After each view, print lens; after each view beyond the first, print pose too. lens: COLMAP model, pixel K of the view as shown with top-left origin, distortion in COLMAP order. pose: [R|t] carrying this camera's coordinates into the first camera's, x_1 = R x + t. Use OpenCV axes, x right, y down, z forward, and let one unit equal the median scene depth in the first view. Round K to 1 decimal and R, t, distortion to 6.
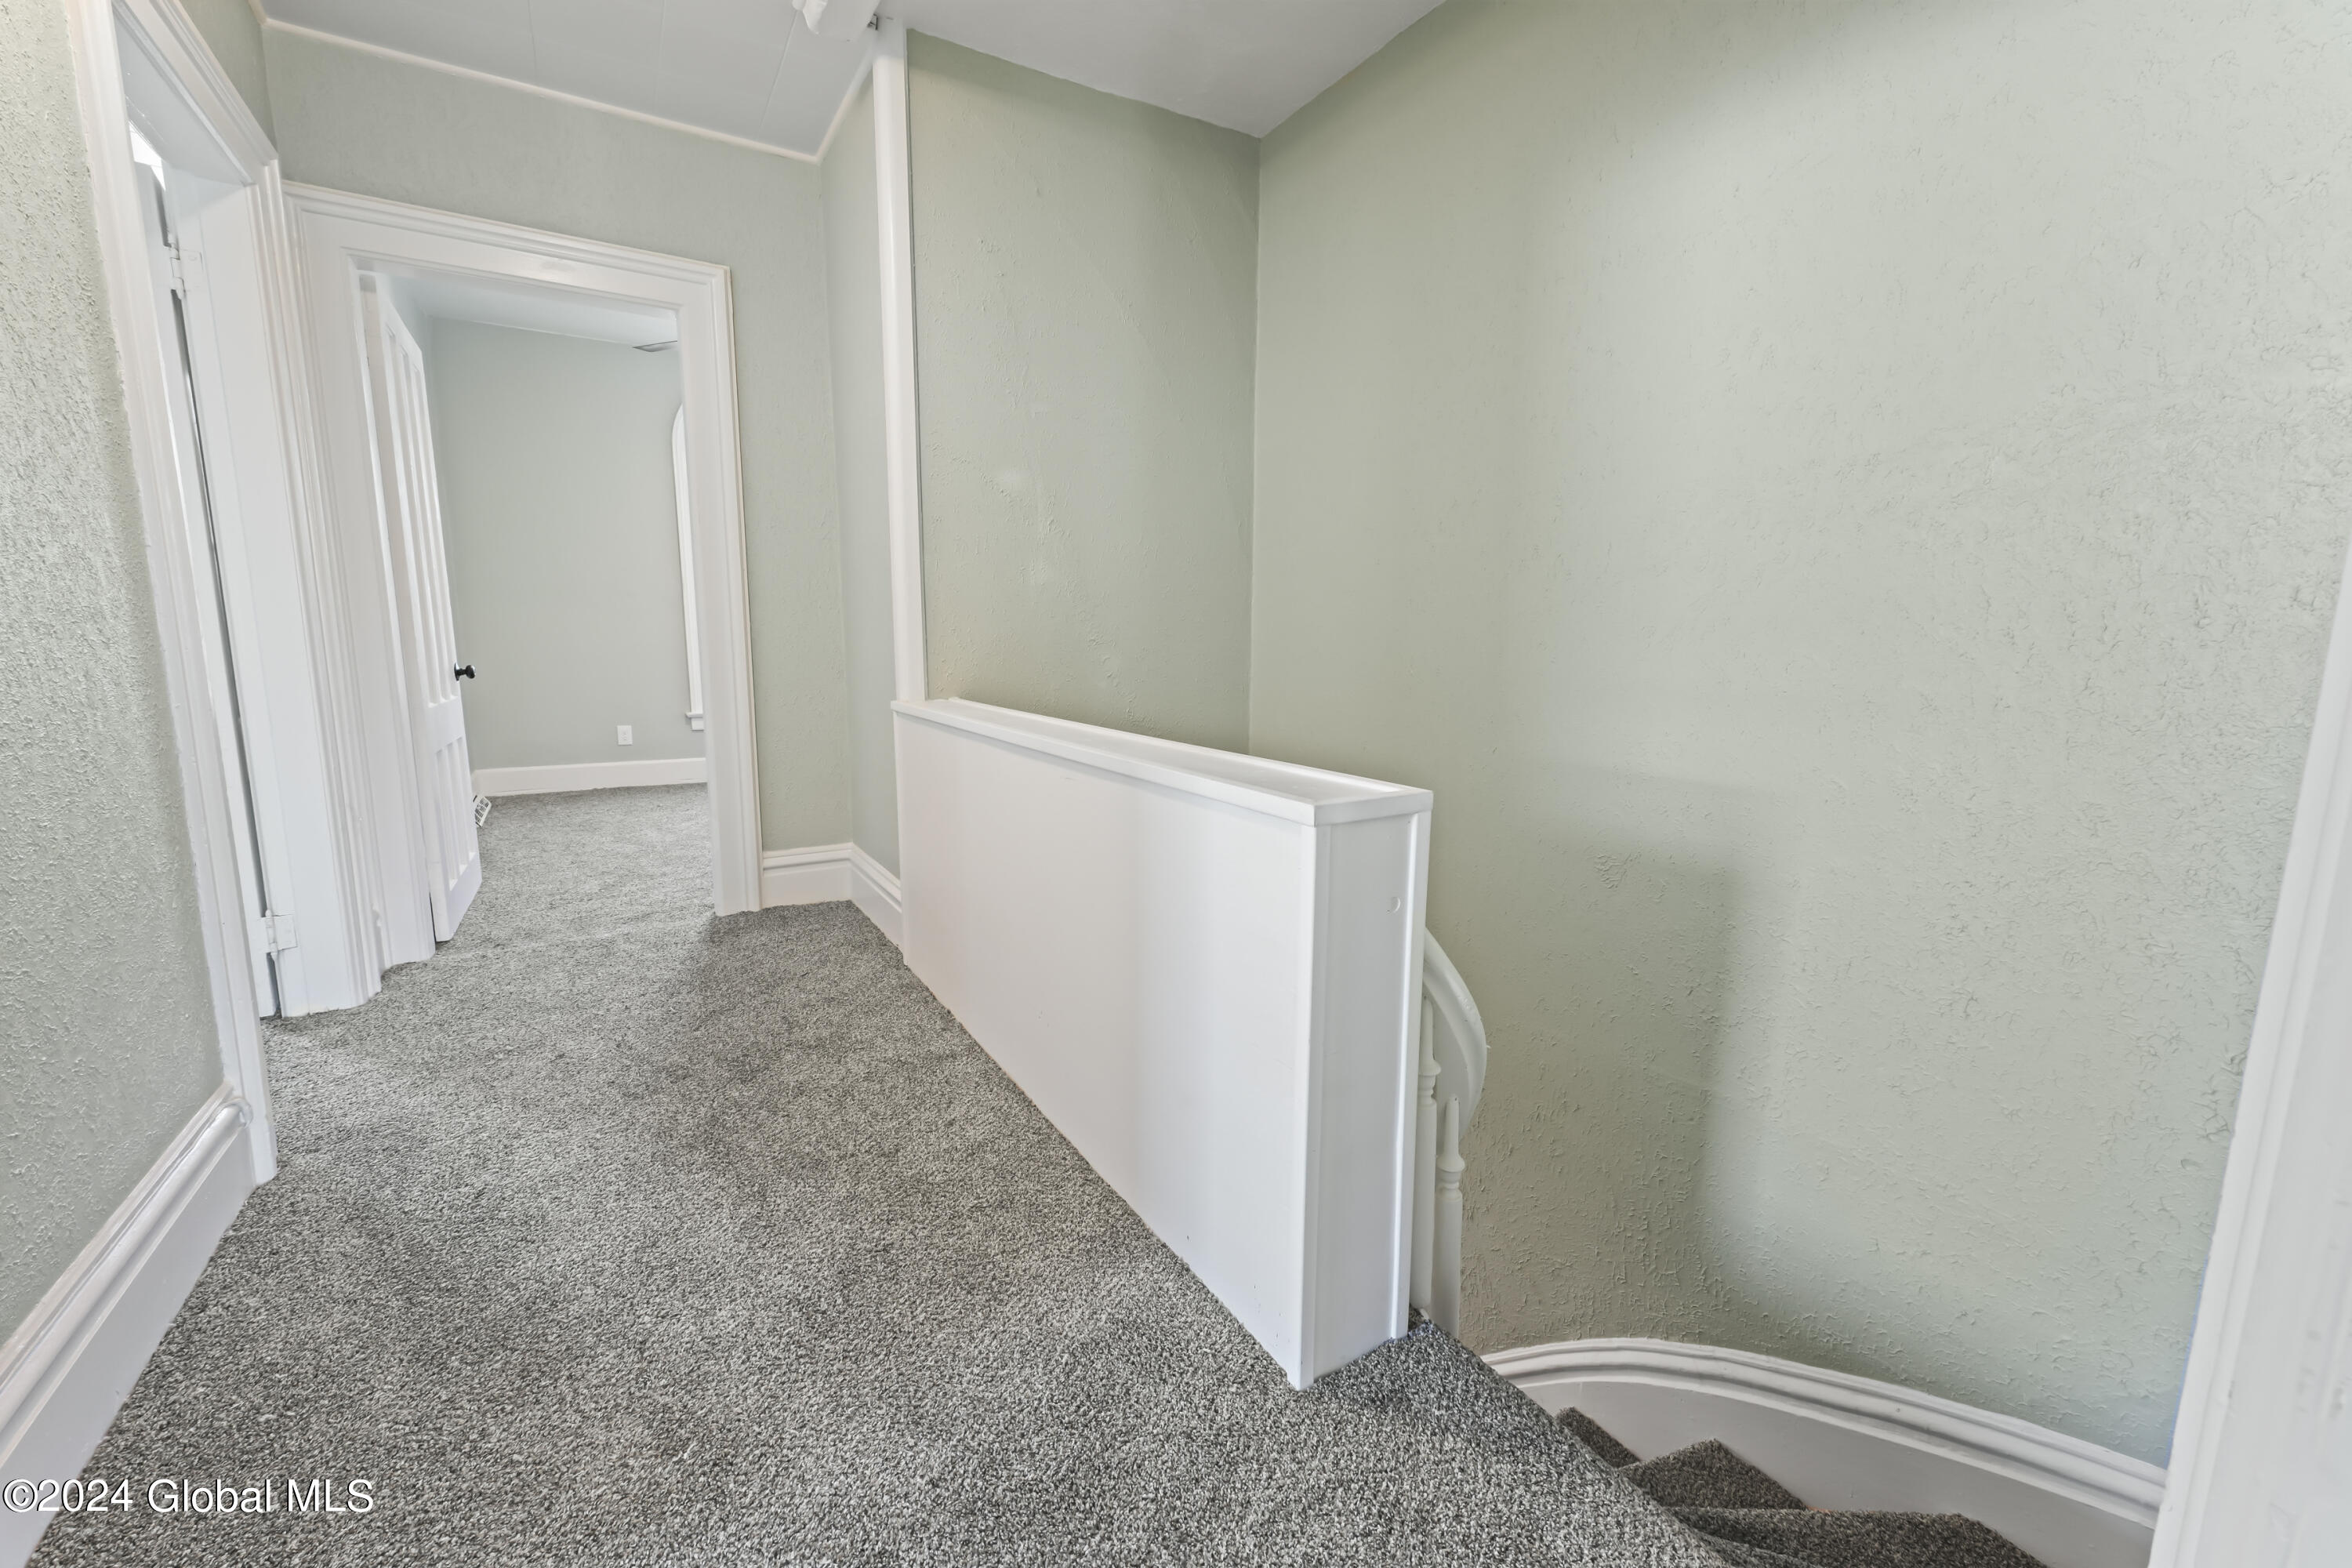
lens RADIAL K [[933.1, 0, 1176.0], [0, 933.1, 784.0], [0, 0, 1]] dist [0.001649, -0.000153]
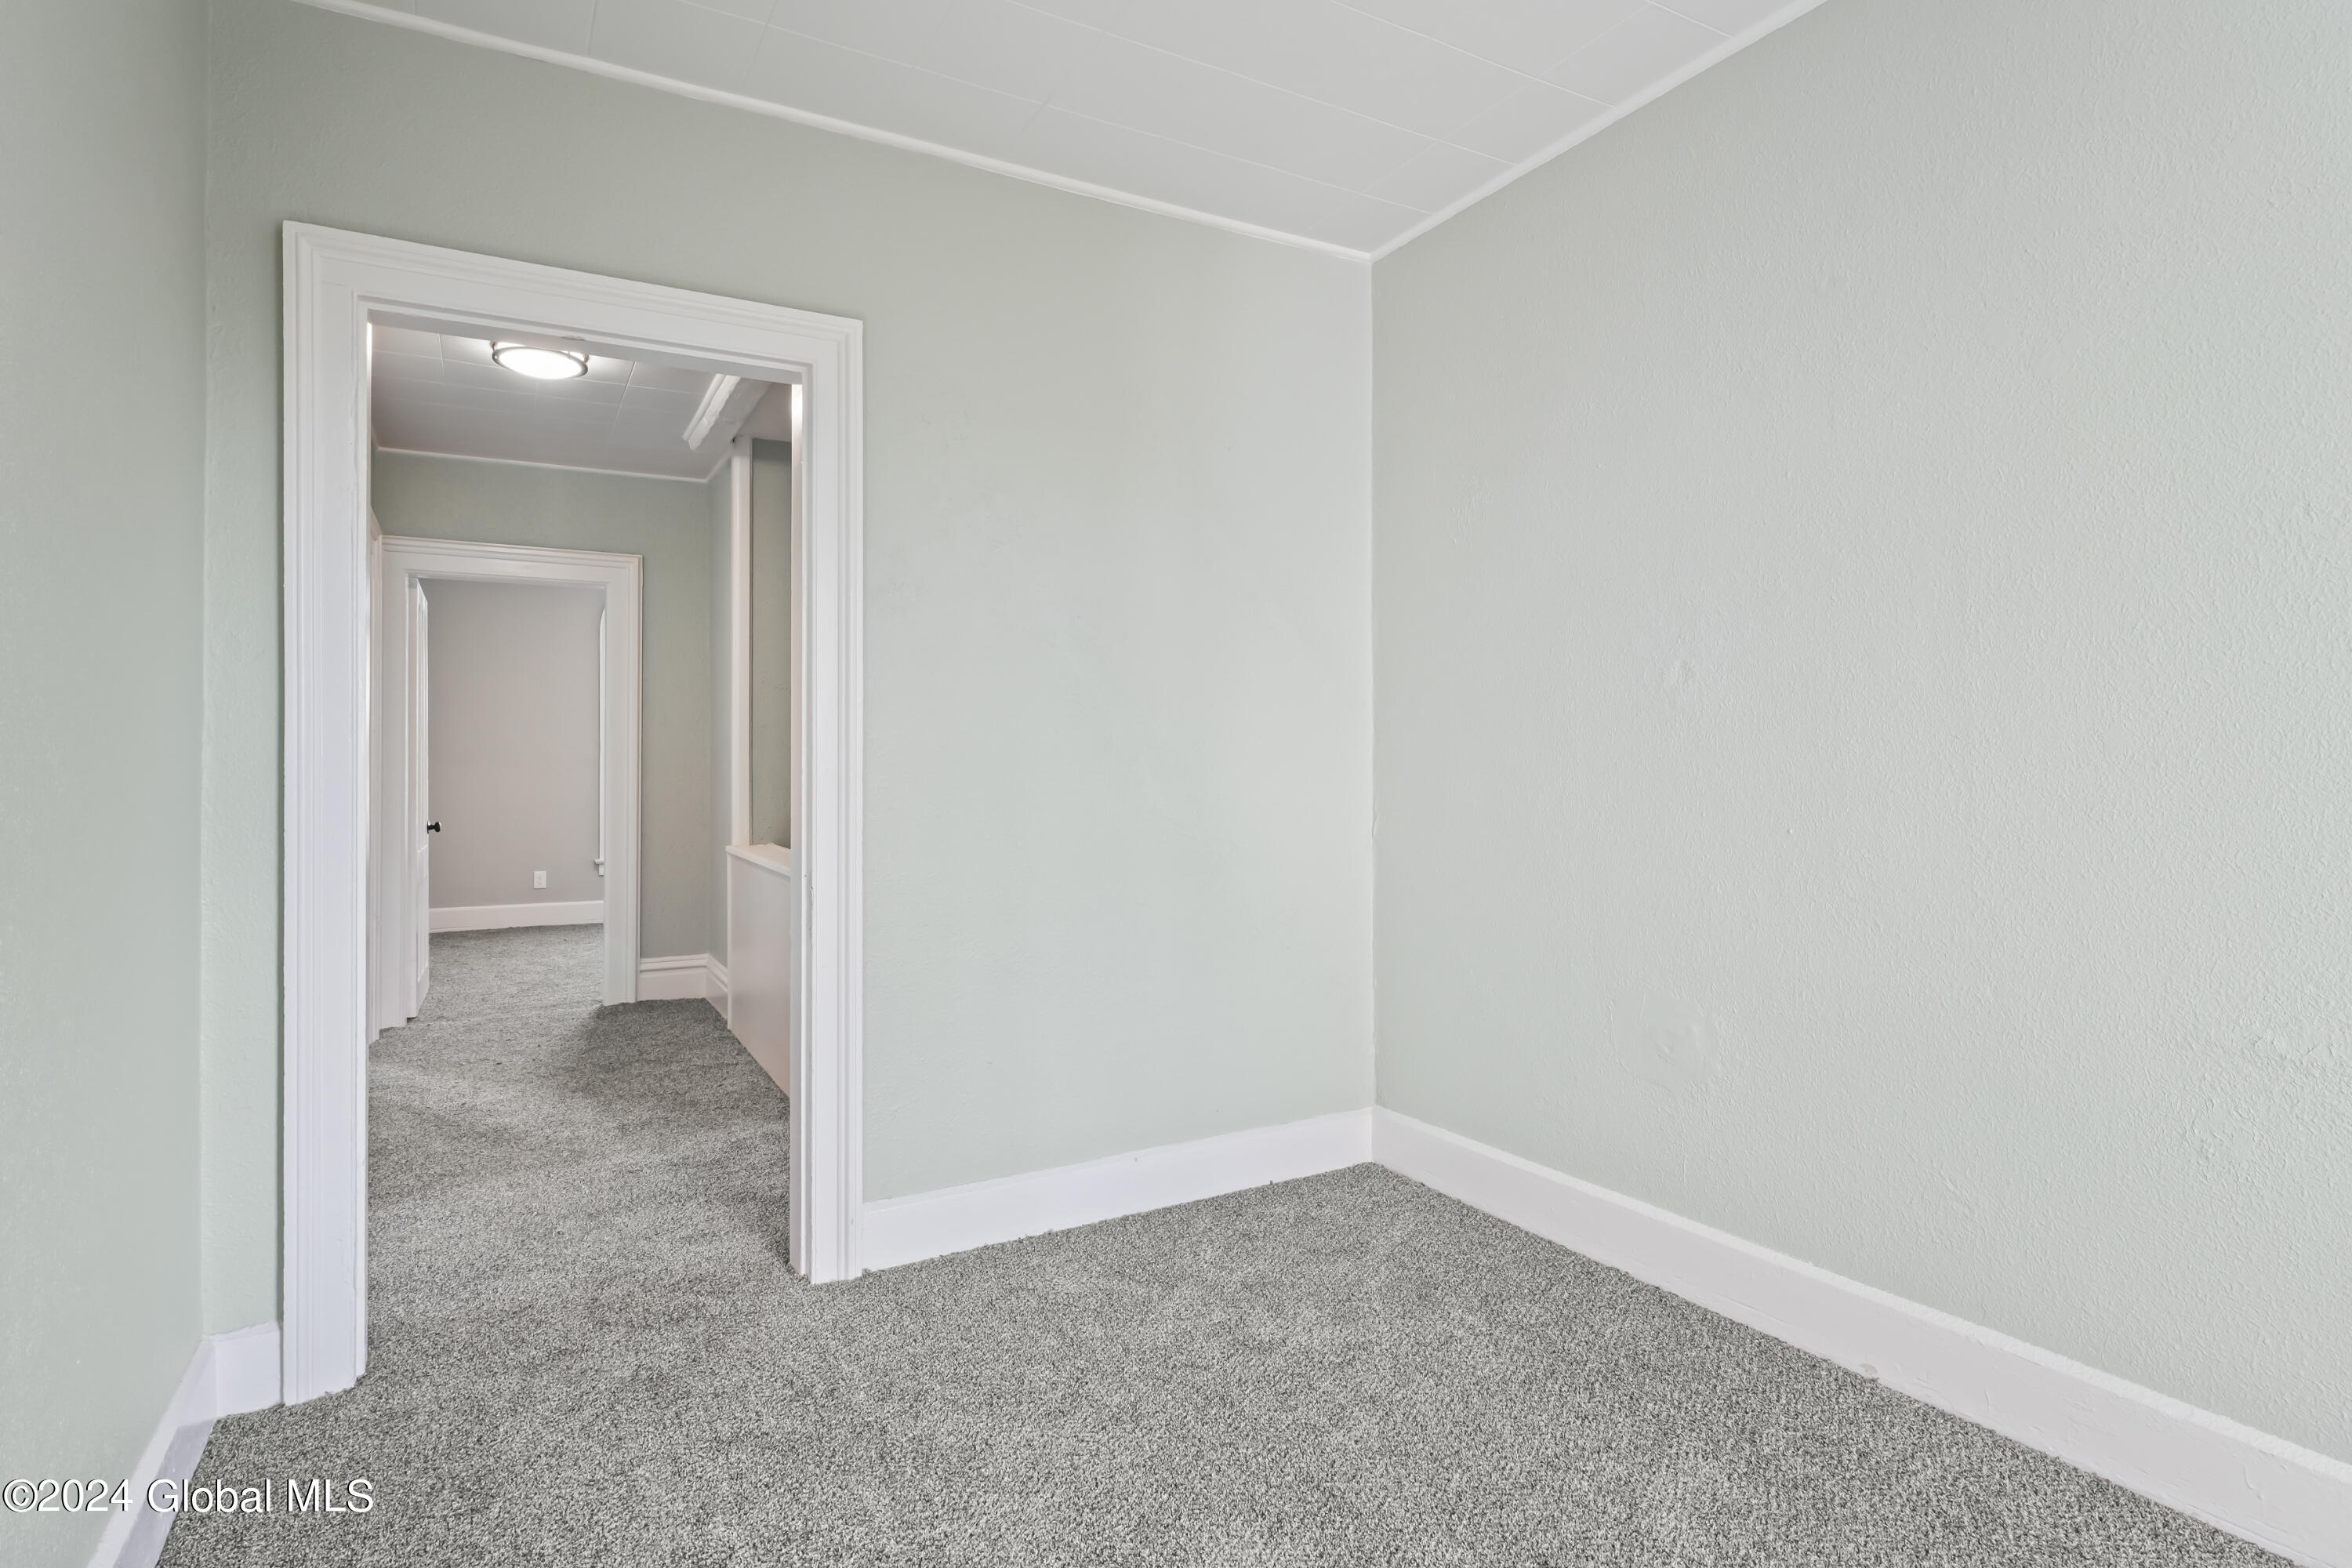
lens RADIAL K [[1194.0, 0, 1172.8], [0, 1194.0, 771.8], [0, 0, 1]] dist [-0.000038, 0.000136]
pose [[0.999314, -0.008054, -0.036145, 0.387751], [0.002392, 0.988065, -0.154016, 0.072972], [0.036955, 0.153824, 0.987407, -0.711575]]
